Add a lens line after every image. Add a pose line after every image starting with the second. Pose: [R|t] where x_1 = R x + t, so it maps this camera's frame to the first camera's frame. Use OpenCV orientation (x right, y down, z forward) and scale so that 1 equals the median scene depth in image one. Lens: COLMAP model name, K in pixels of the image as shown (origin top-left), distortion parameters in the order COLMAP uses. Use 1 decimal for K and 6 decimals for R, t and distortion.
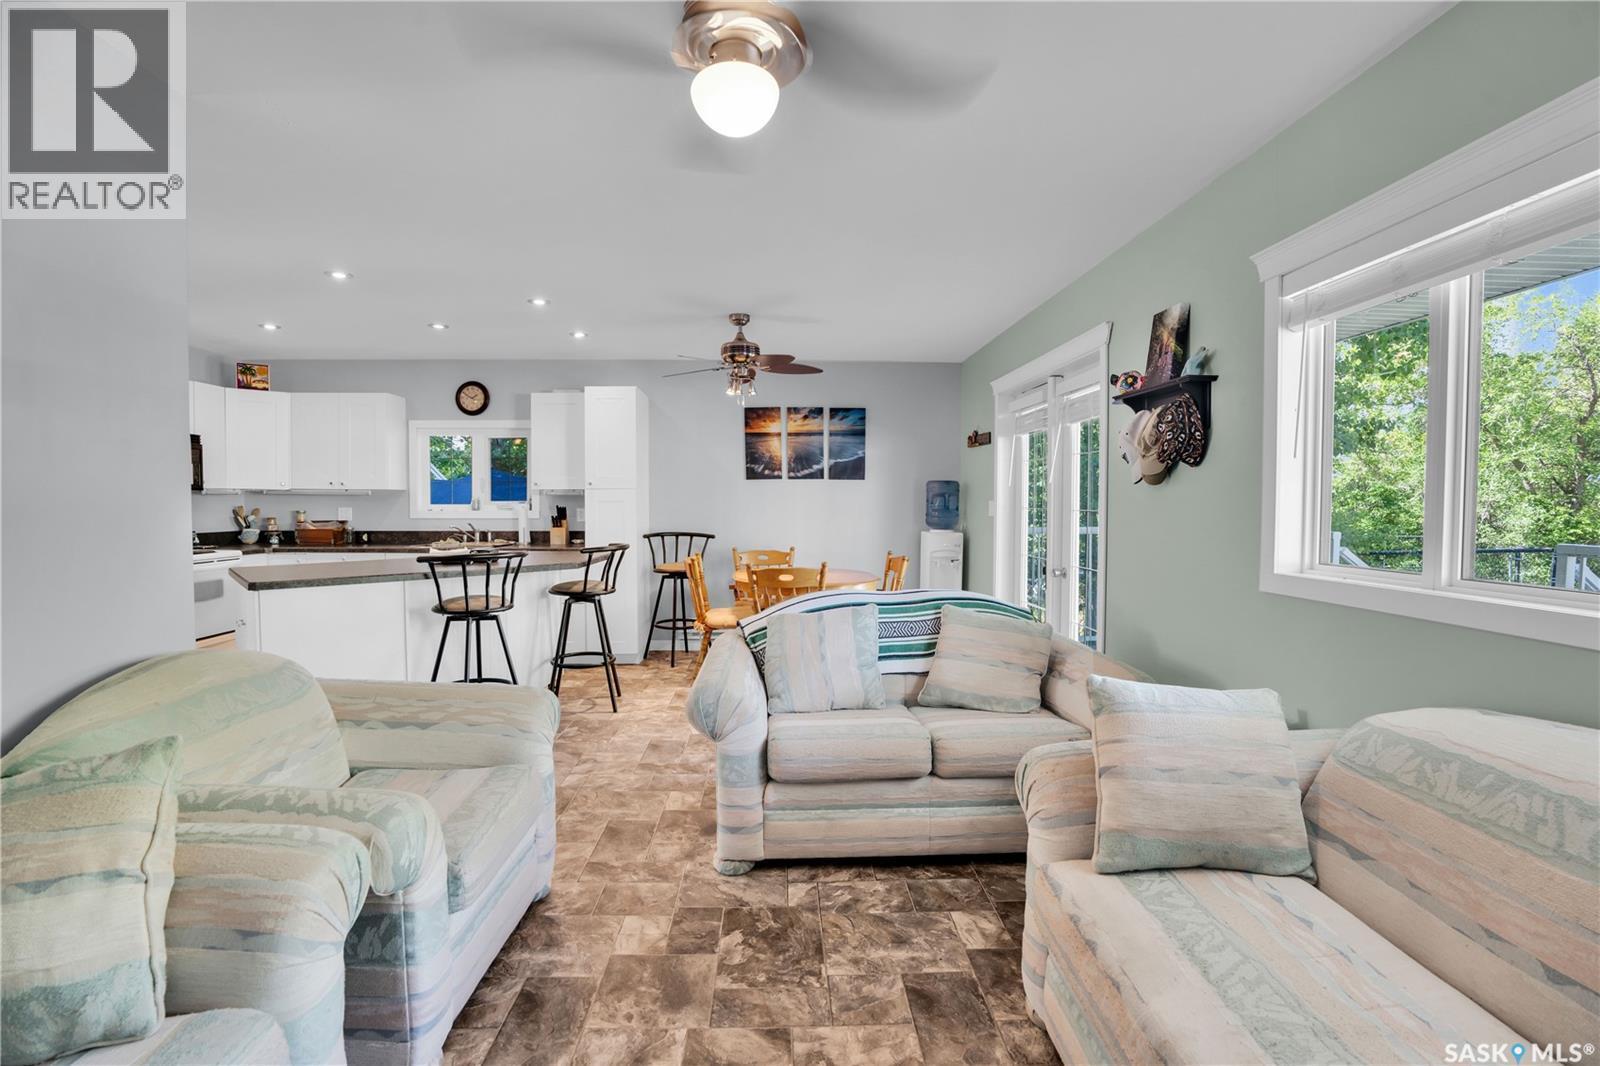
lens RADIAL K [[733.0, 0, 807.5], [0, 733.0, 524.3], [0, 0, 1]] dist [-0.077350, 0.022566]
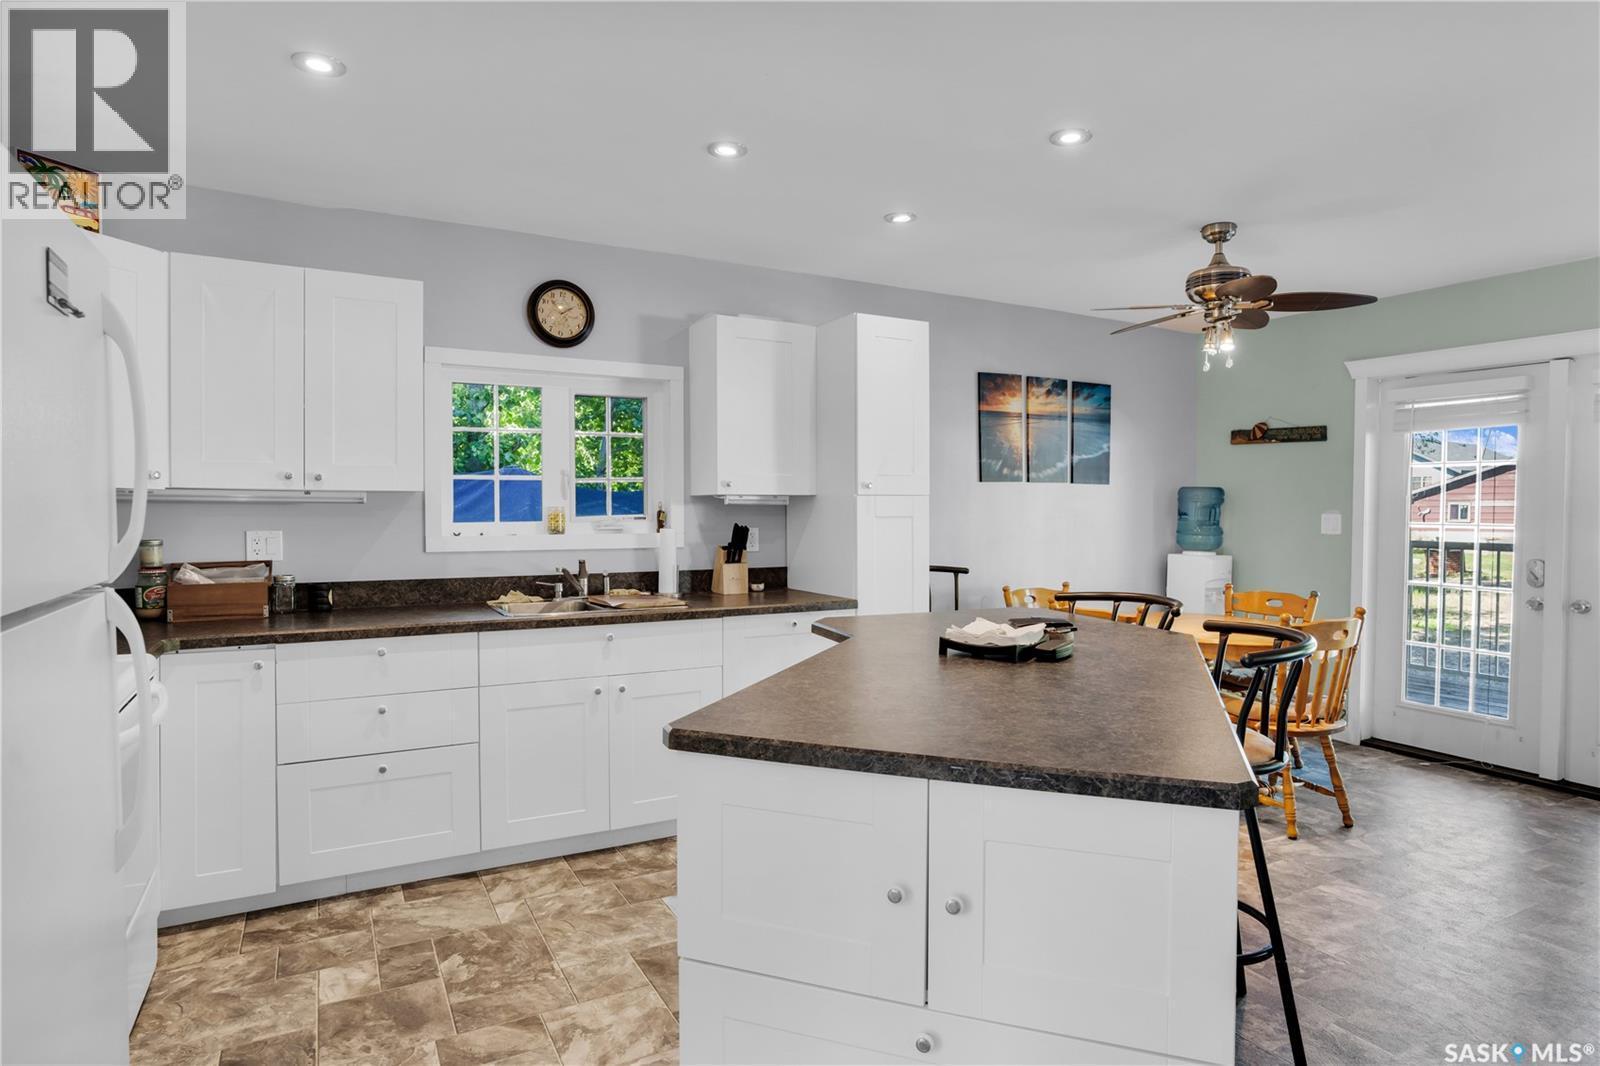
lens RADIAL K [[849.7, 0, 804.3], [0, 849.7, 528.9], [0, 0, 1]] dist [-0.066711, 0.027651]
pose [[0.903816, -0.010697, 0.427788, -0.566252], [0.010656, 0.999940, 0.002490, -0.022797], [-0.427789, 0.002308, 0.903876, 0.390186]]
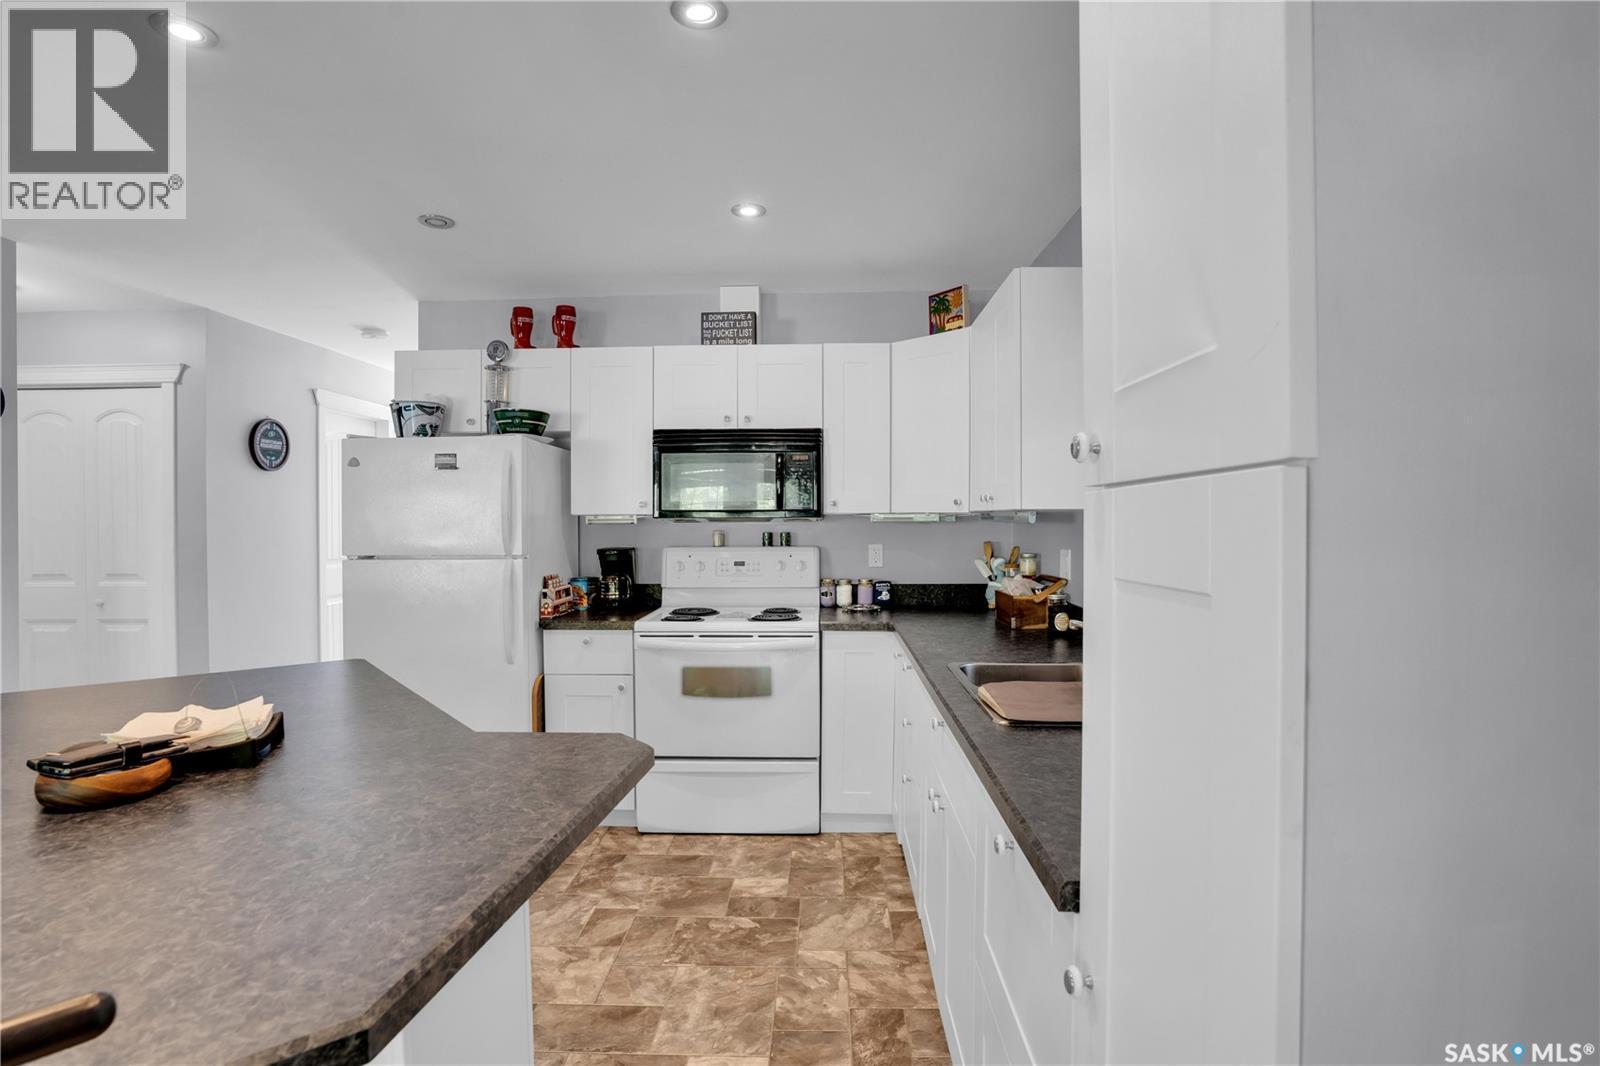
lens RADIAL K [[816.3, 0, 804.7], [0, 816.3, 524.5], [0, 0, 1]] dist [-0.066659, 0.034260]
pose [[-0.075930, -0.000946, -0.997113, -0.121557], [-0.031550, 0.999501, 0.001454, -0.035010], [0.996614, 0.031569, -0.075922, 0.874012]]
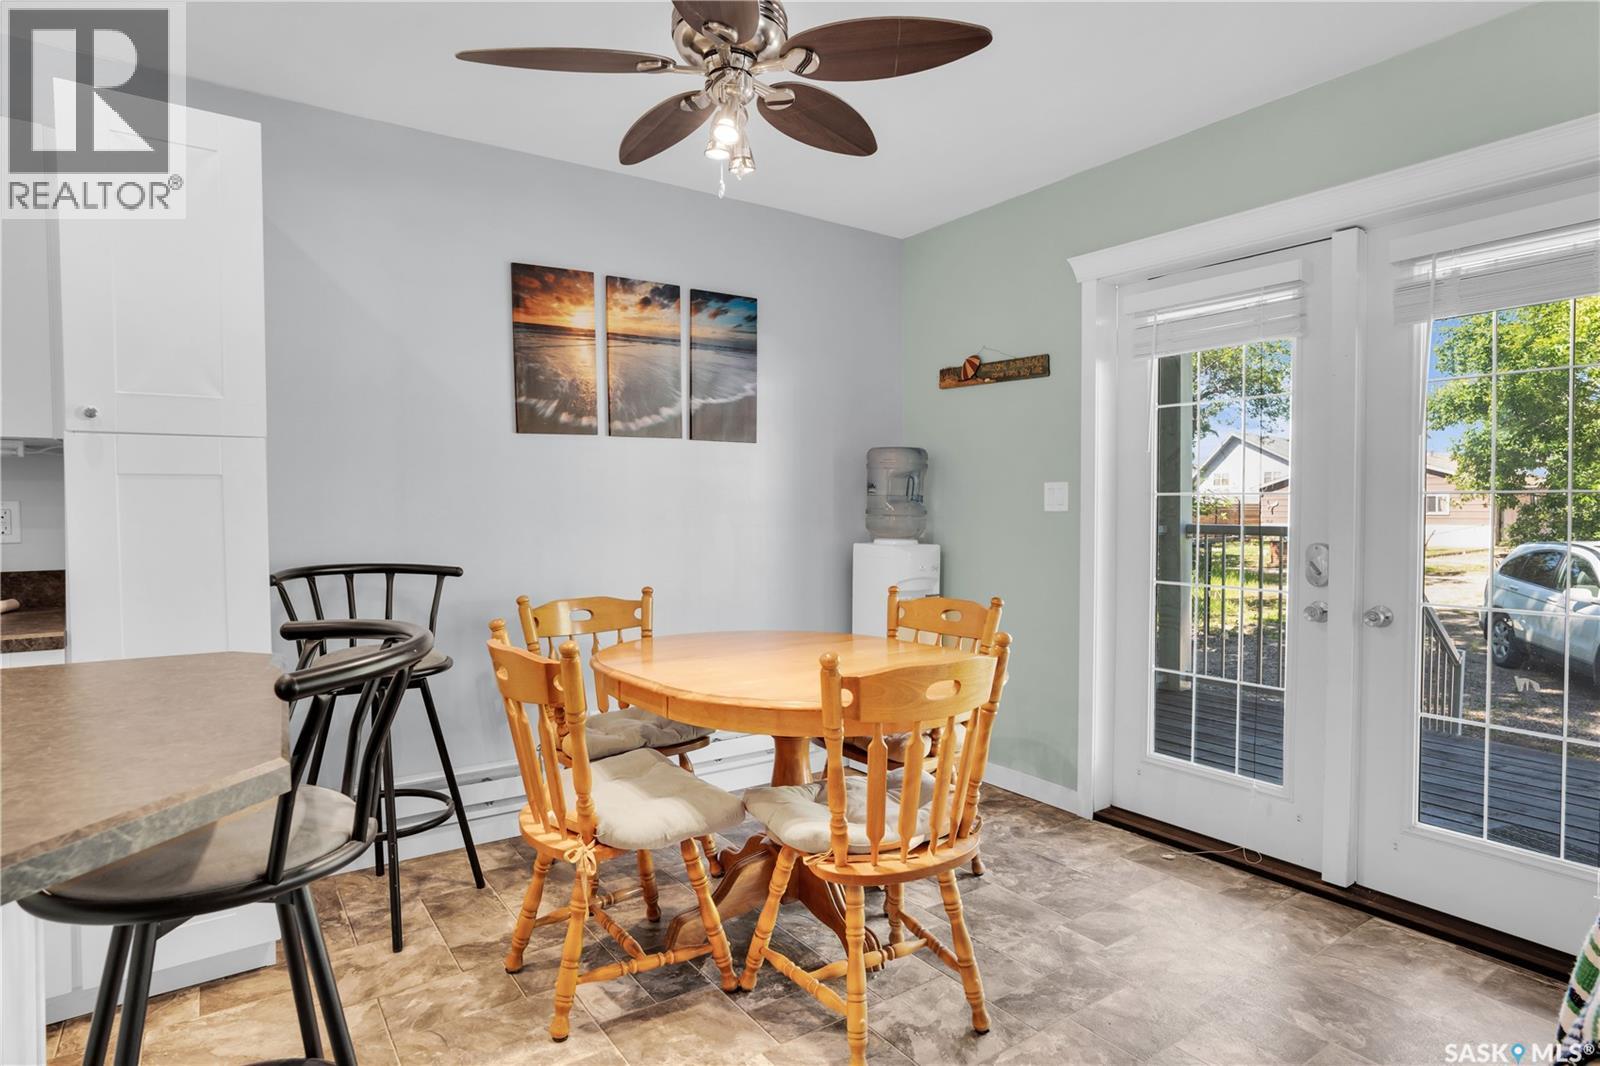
lens RADIAL K [[849.7, 0, 804.3], [0, 849.7, 528.9], [0, 0, 1]] dist [-0.066711, 0.027651]
pose [[0.841228, -0.019544, 0.540328, -0.213164], [0.019124, 0.999797, 0.006389, -0.005613], [-0.540343, 0.004959, 0.841430, 0.513987]]
